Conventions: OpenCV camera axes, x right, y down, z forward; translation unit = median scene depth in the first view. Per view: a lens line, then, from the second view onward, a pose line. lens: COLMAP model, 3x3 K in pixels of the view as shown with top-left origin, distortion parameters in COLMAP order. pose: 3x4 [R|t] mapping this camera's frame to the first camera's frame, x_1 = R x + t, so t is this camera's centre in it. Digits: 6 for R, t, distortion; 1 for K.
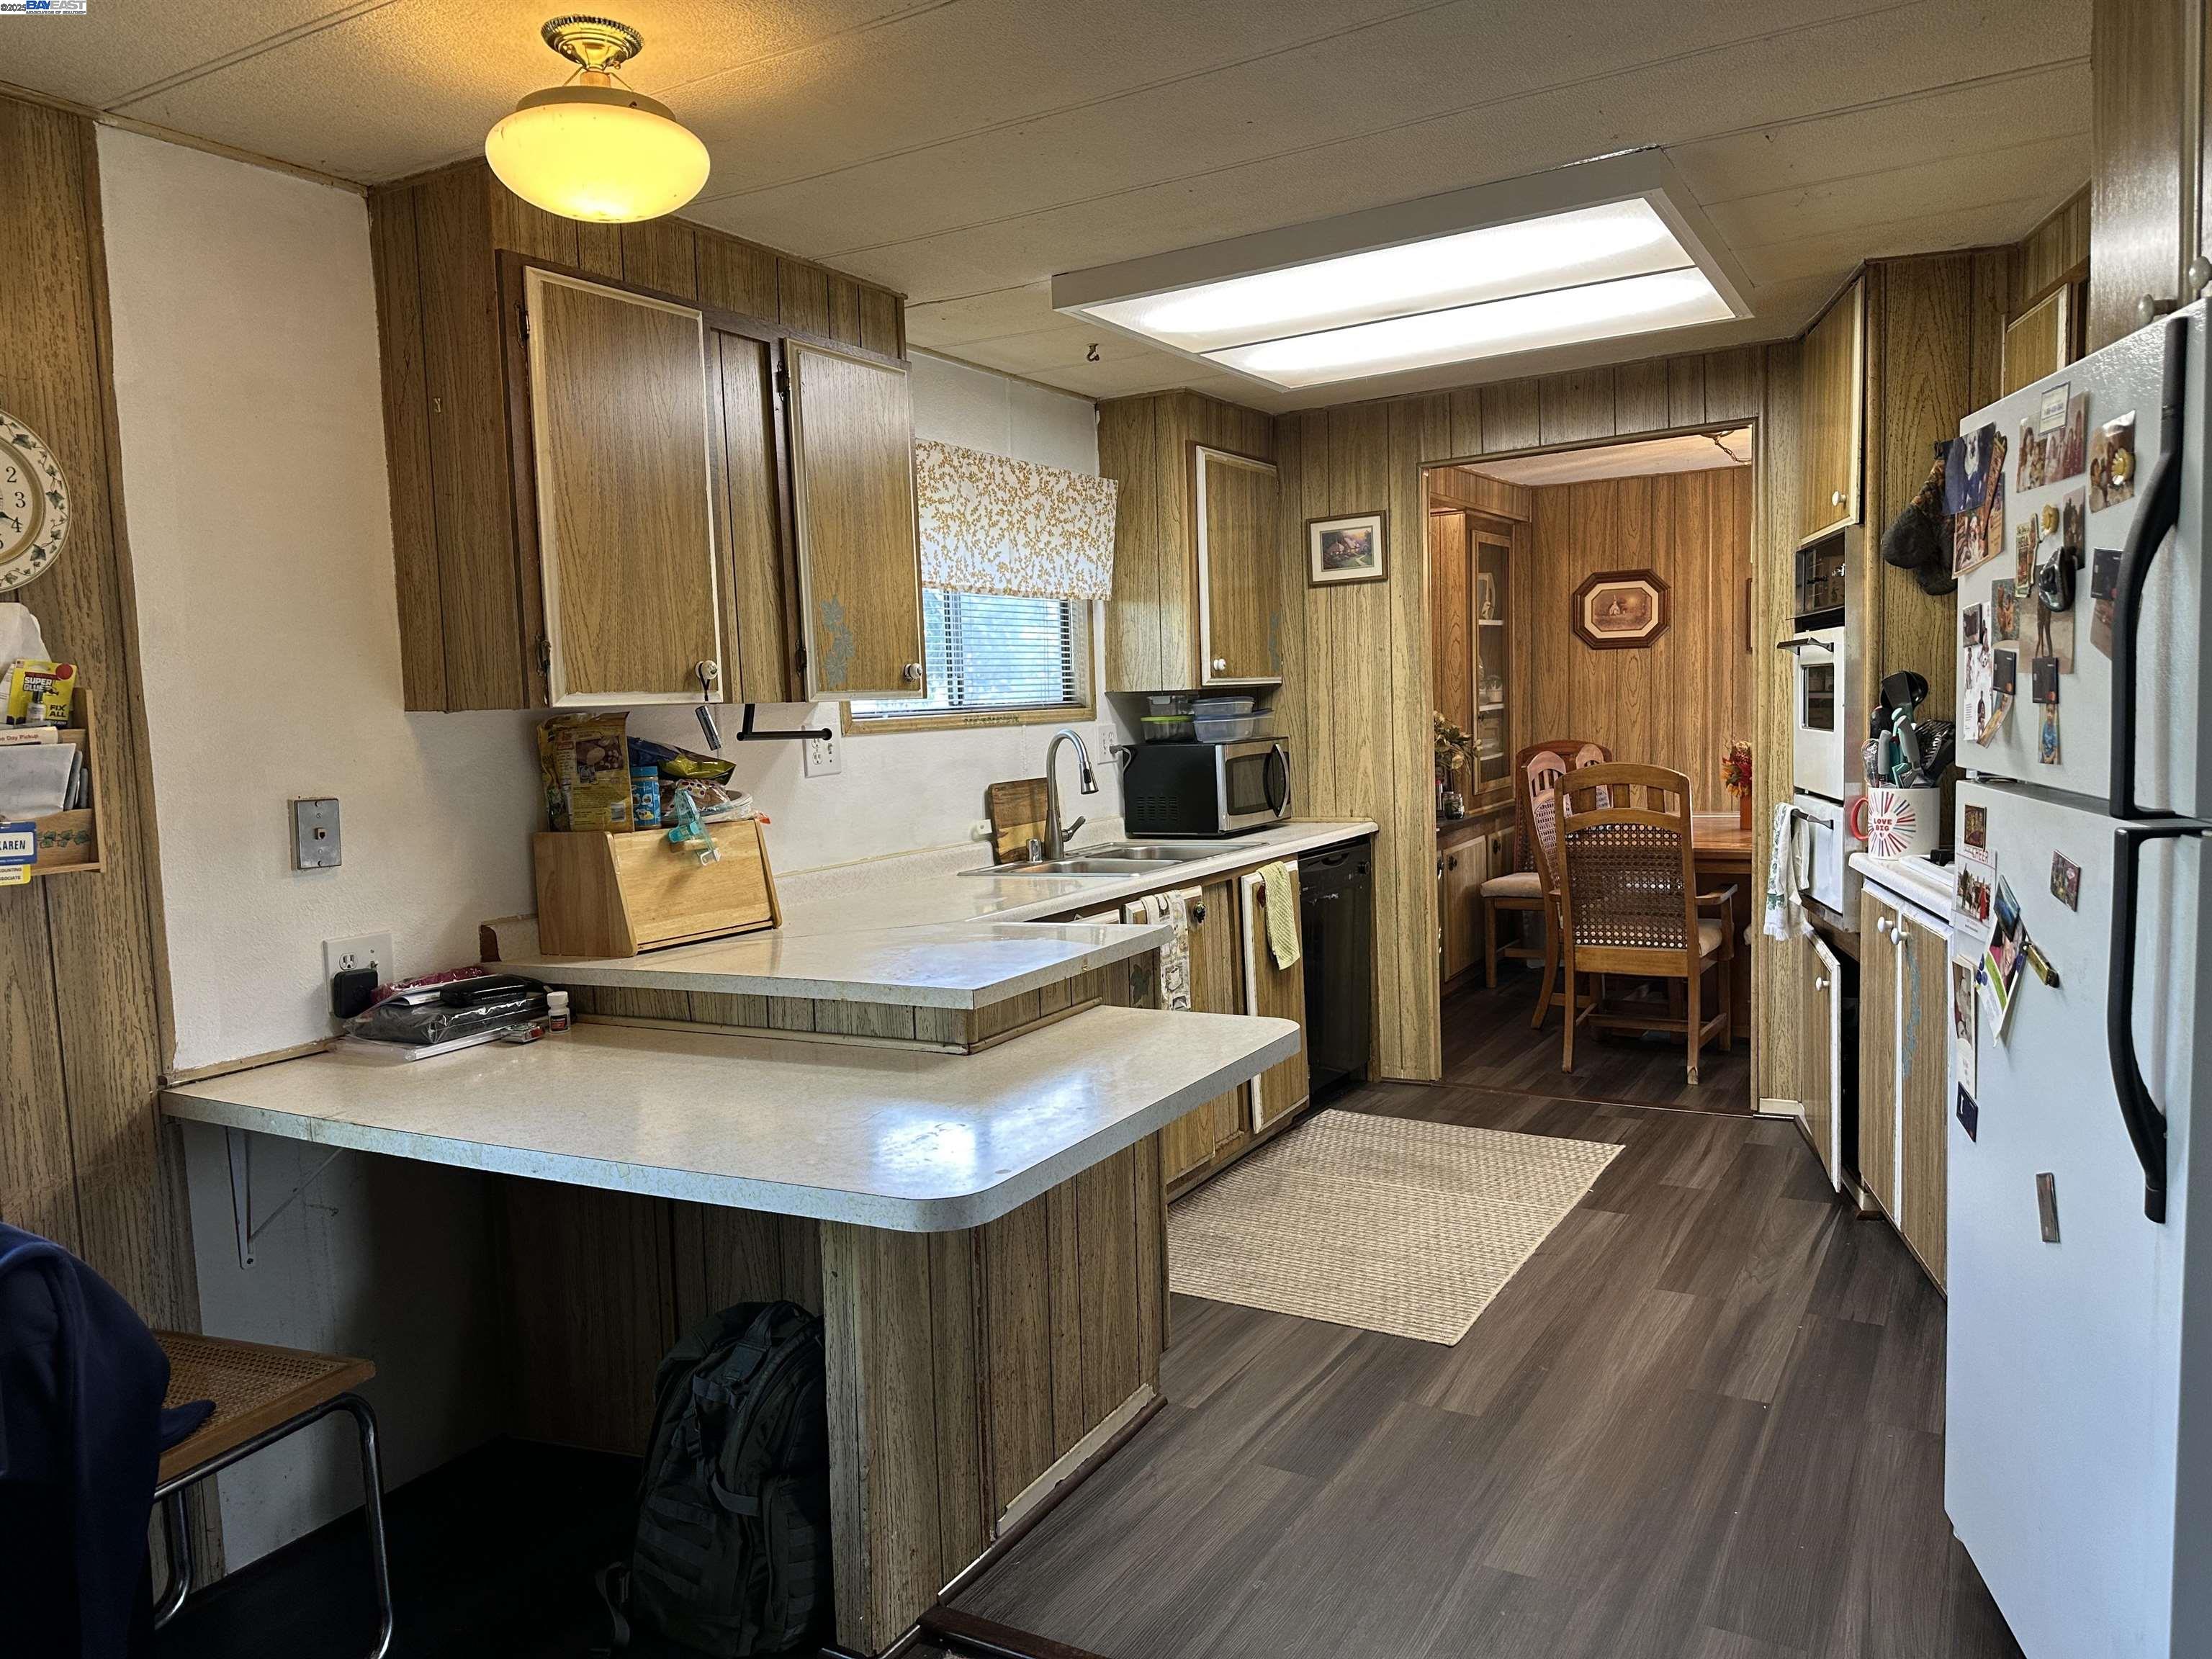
lens RADIAL K [[1538.2, 0, 1104.3], [0, 1538.2, 825.7], [0, 0, 1]] dist [0.081374, -0.122650]
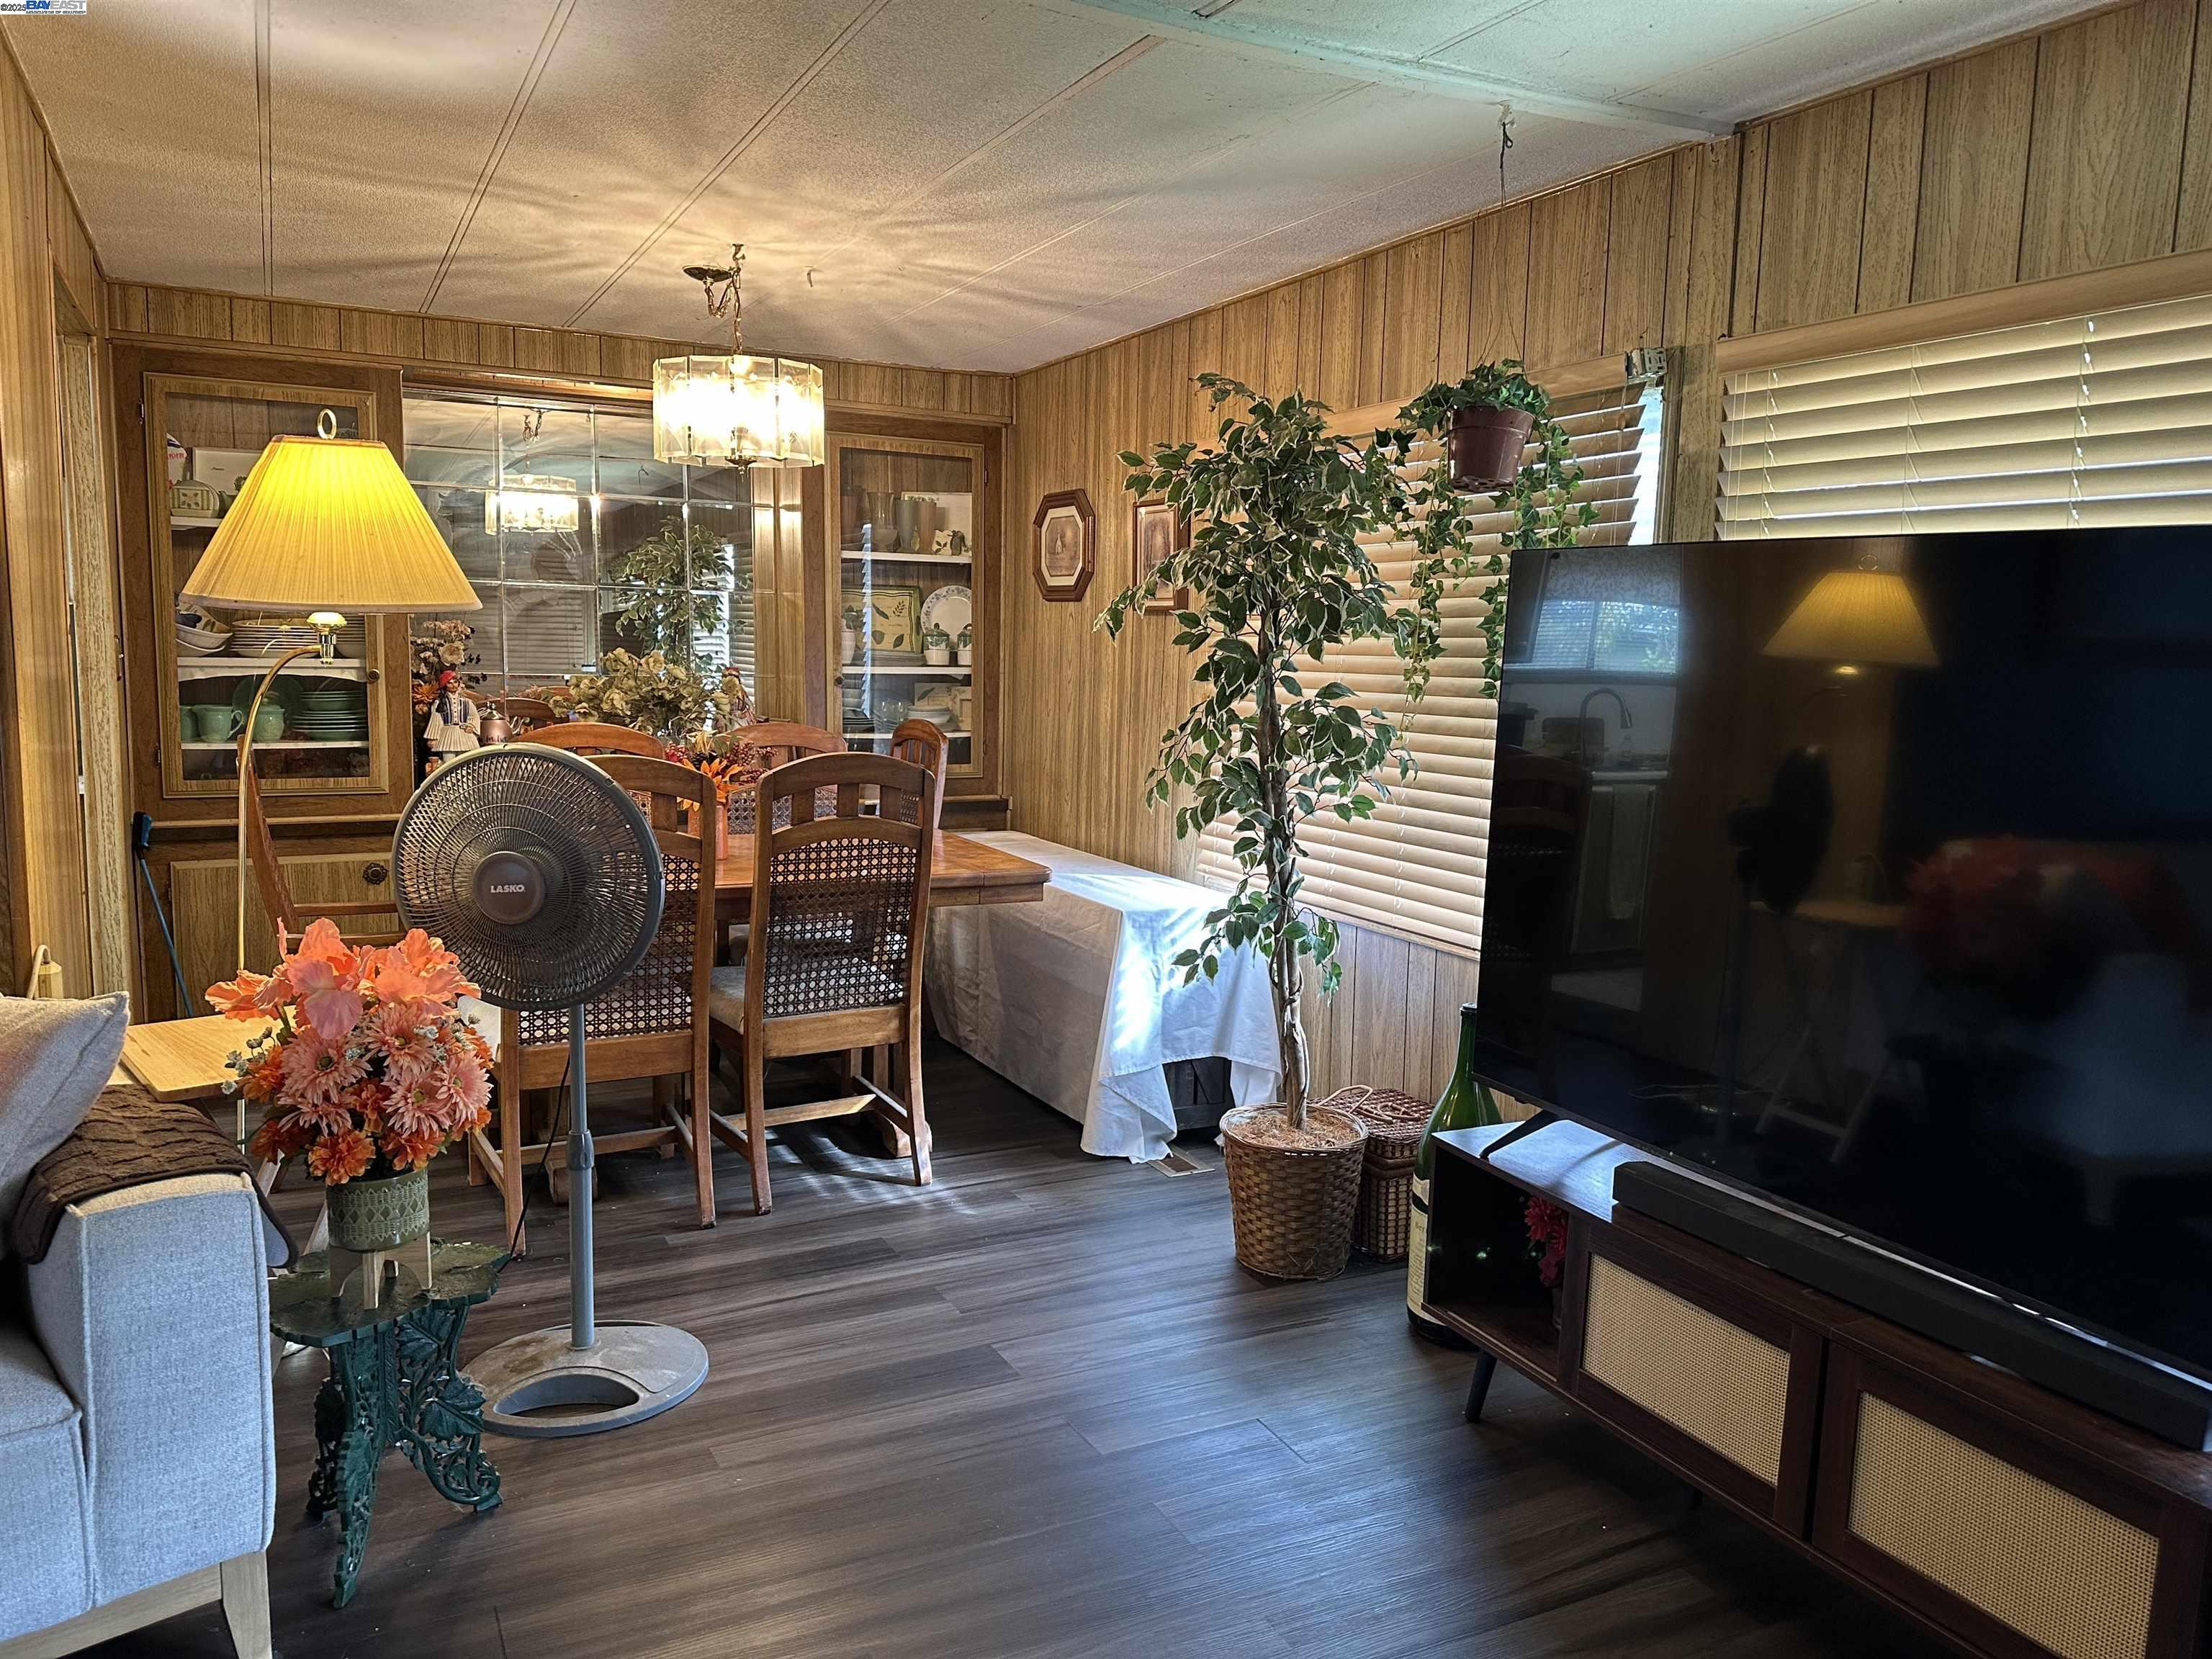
lens RADIAL K [[1537.1, 0, 1097.1], [0, 1537.1, 817.7], [0, 0, 1]] dist [0.042212, -0.051532]
pose [[0.846726, 0.113531, -0.519775, 1.203479], [-0.097643, 0.993533, 0.057949, -0.095726], [0.522992, 0.001685, 0.852336, 0.675491]]
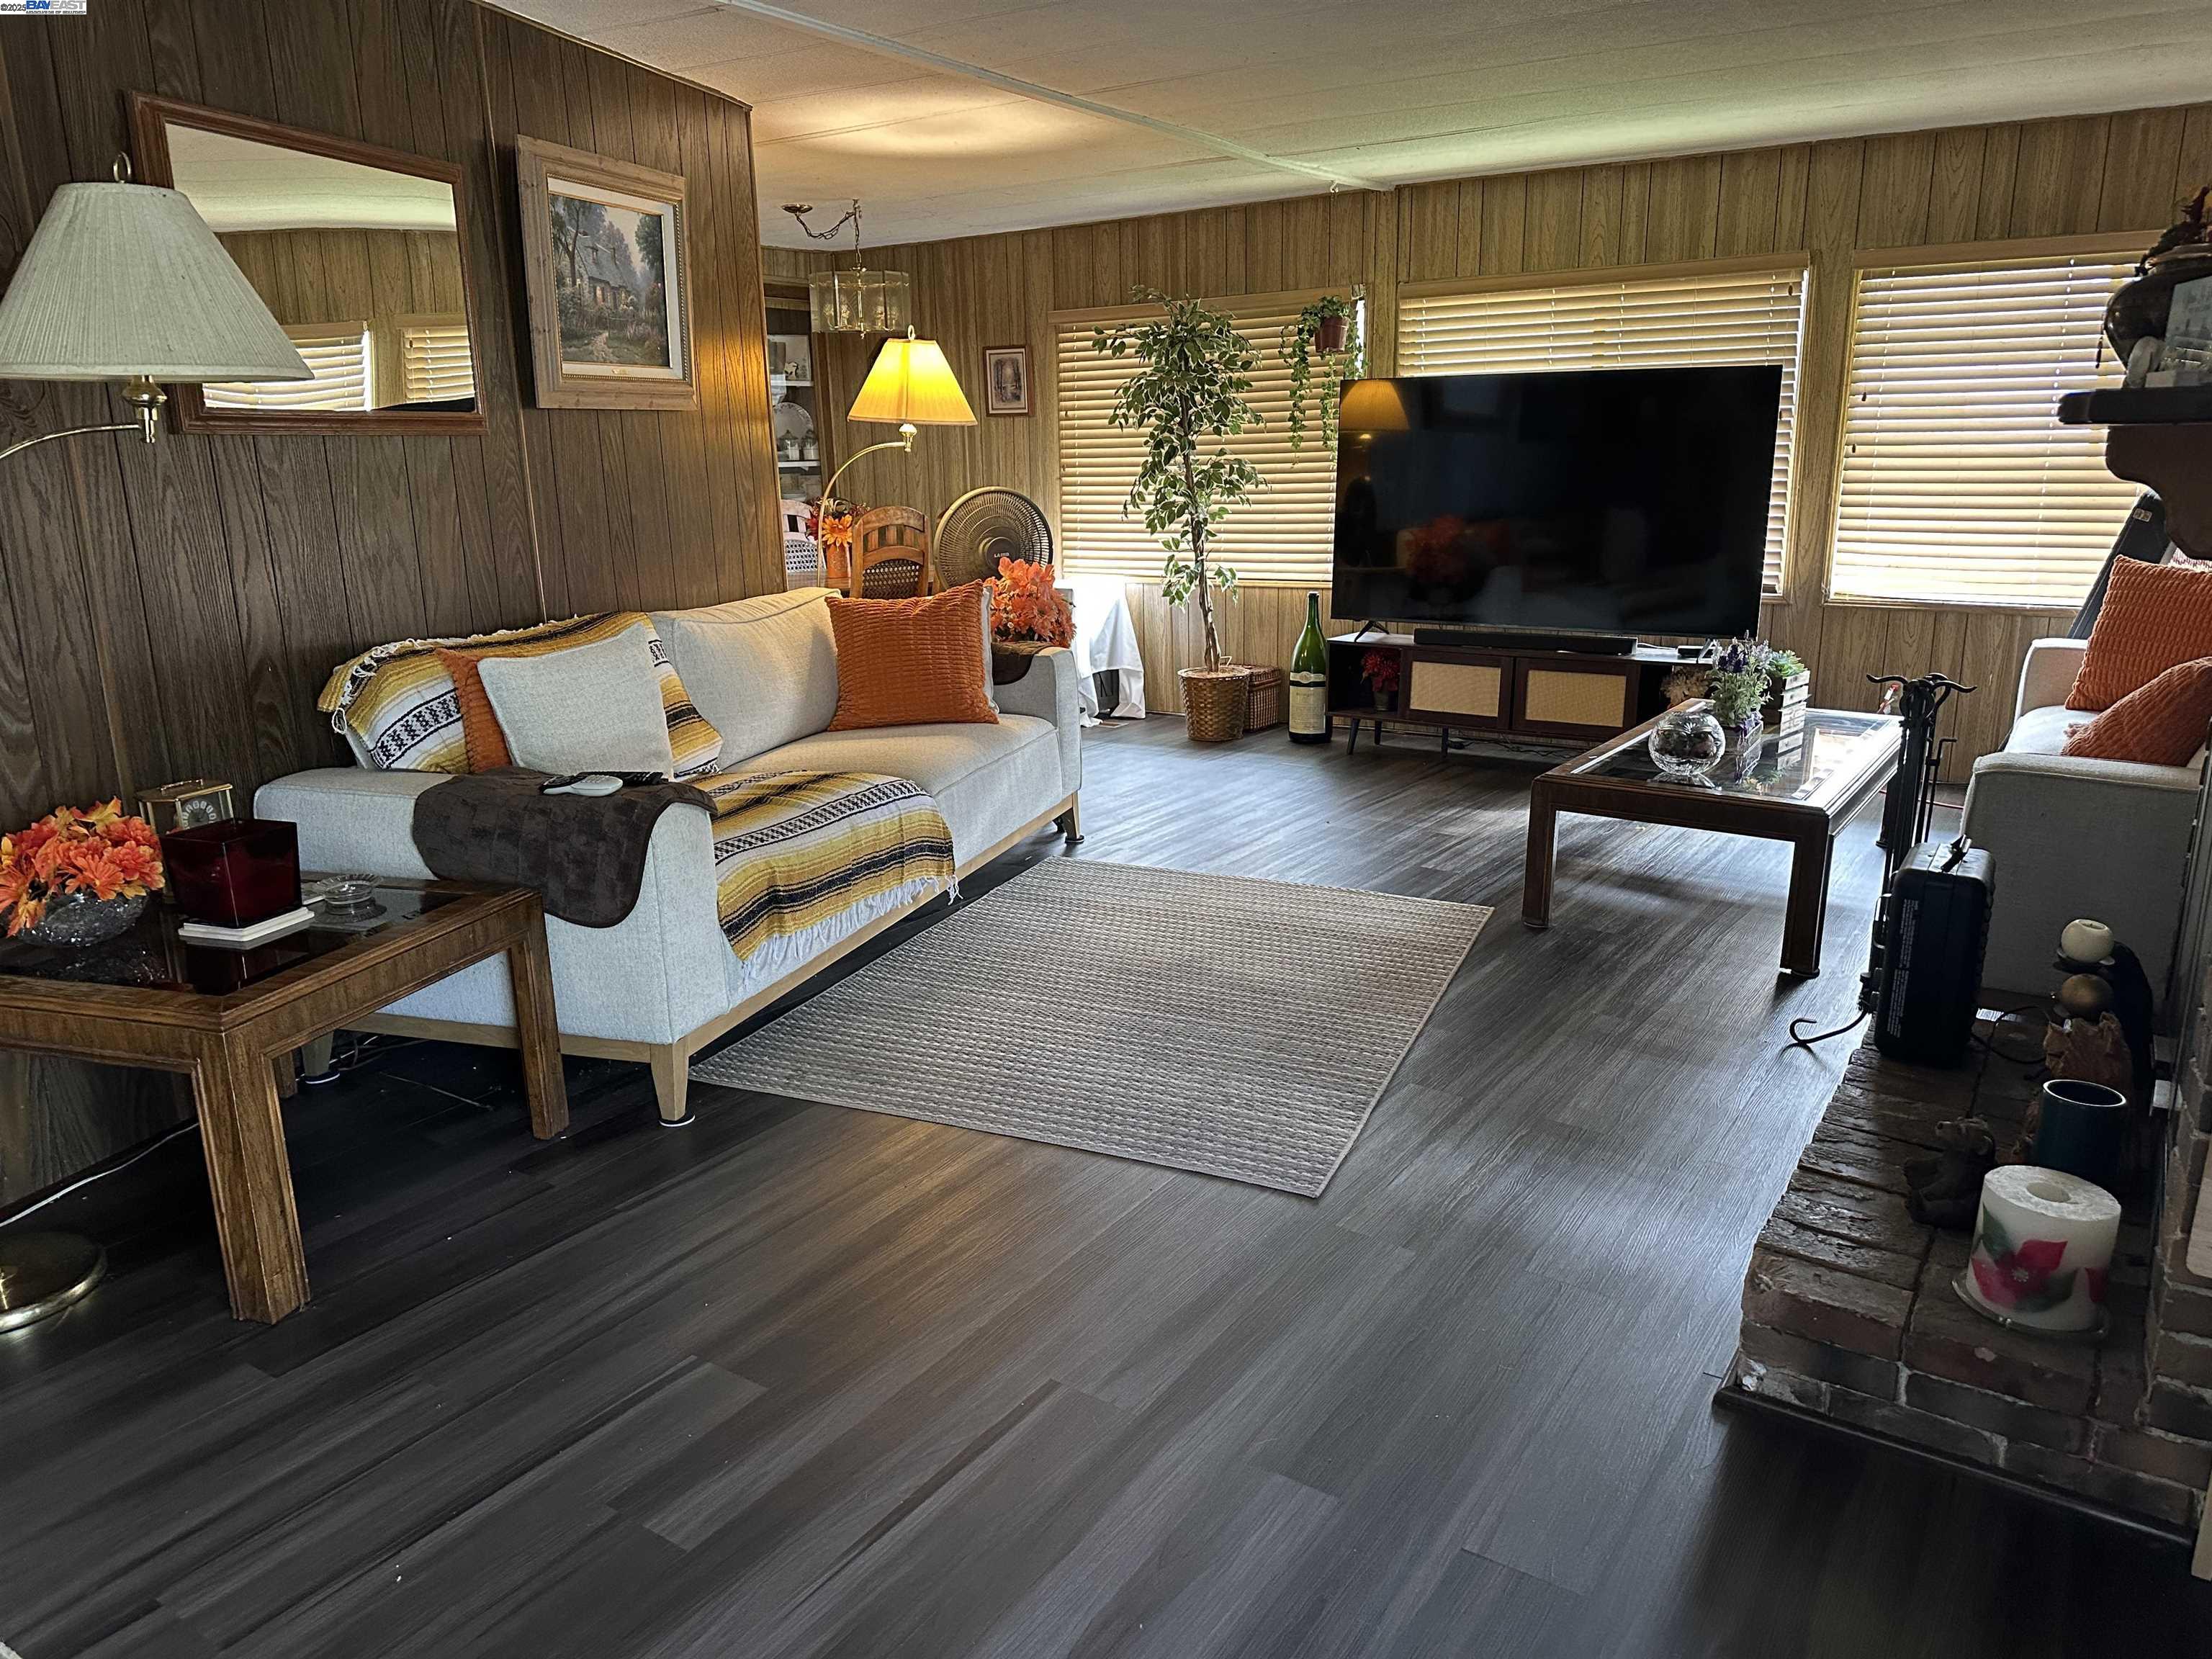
lens RADIAL K [[1520.0, 0, 1092.7], [0, 1520.0, 839.2], [0, 0, 1]] dist [0.086835, -0.137347]
pose [[0.997326, 0.031554, -0.065912, 0.901102], [-0.020455, 0.986458, 0.162734, 0.005869], [0.070154, -0.160951, 0.984466, -0.161214]]
